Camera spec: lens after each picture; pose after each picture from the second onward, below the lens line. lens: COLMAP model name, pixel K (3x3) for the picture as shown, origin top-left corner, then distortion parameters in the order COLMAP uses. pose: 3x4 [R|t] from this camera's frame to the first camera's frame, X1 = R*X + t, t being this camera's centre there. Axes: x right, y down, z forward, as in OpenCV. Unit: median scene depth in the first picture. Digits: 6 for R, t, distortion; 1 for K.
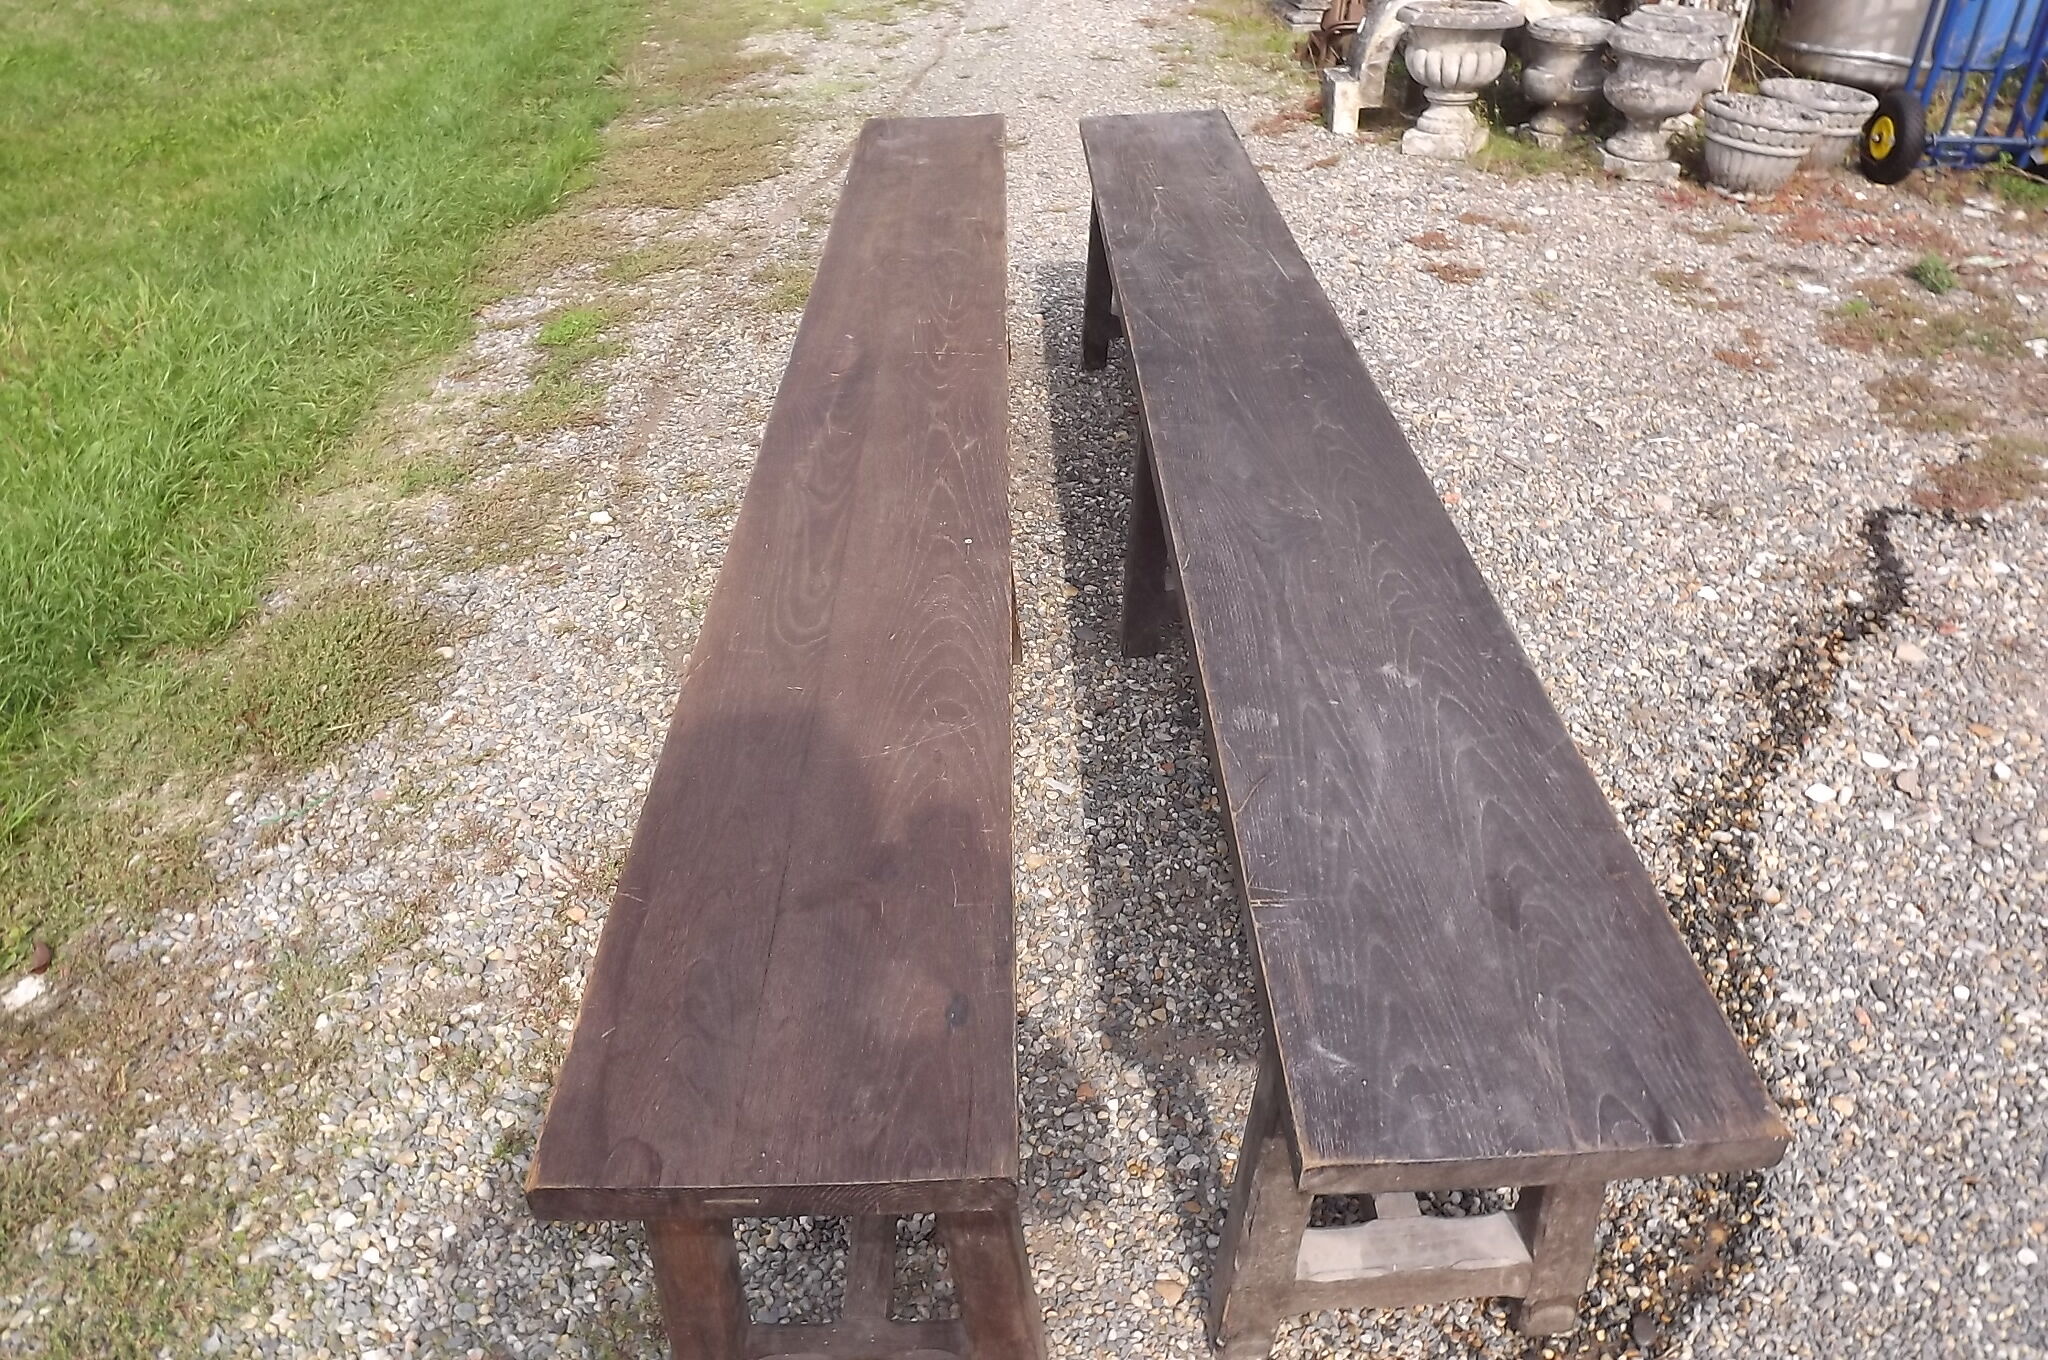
lens RADIAL K [[1469.7, 0, 1035.7], [0, 1469.7, 679.8], [0, 0, 1]] dist [-0.044260, -0.001612]
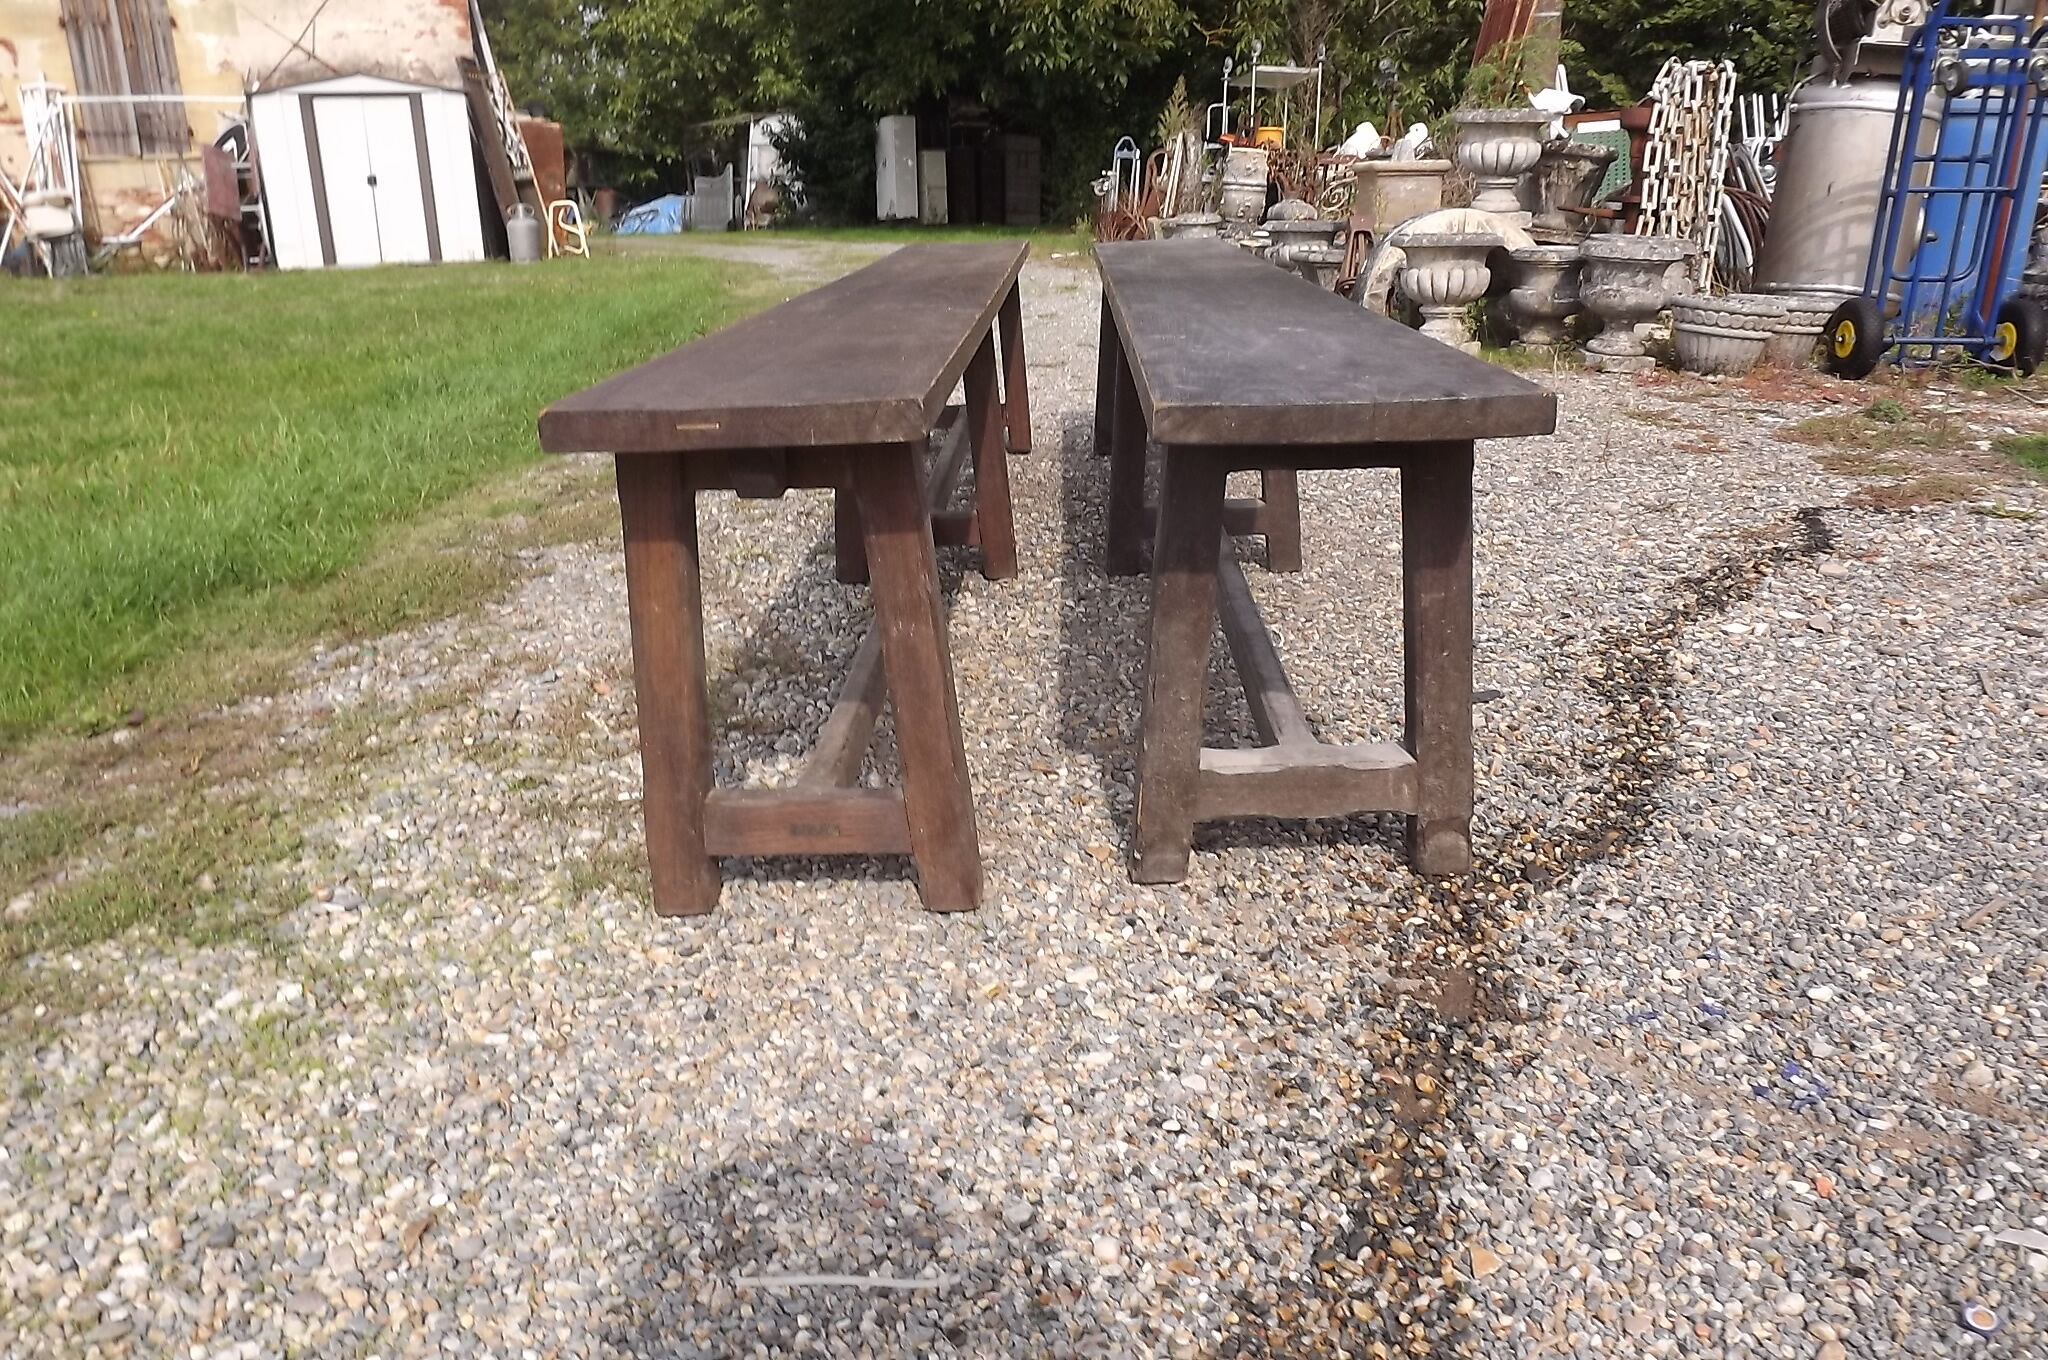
lens RADIAL K [[1469.7, 0, 1015.7], [0, 1469.7, 679.6], [0, 0, 1]] dist [-0.044260, -0.001612]
pose [[0.998319, 0.010909, -0.056930, 0.056742], [-0.024694, 0.968592, -0.247428, 0.354930], [0.052443, 0.248418, 0.967232, -0.065557]]
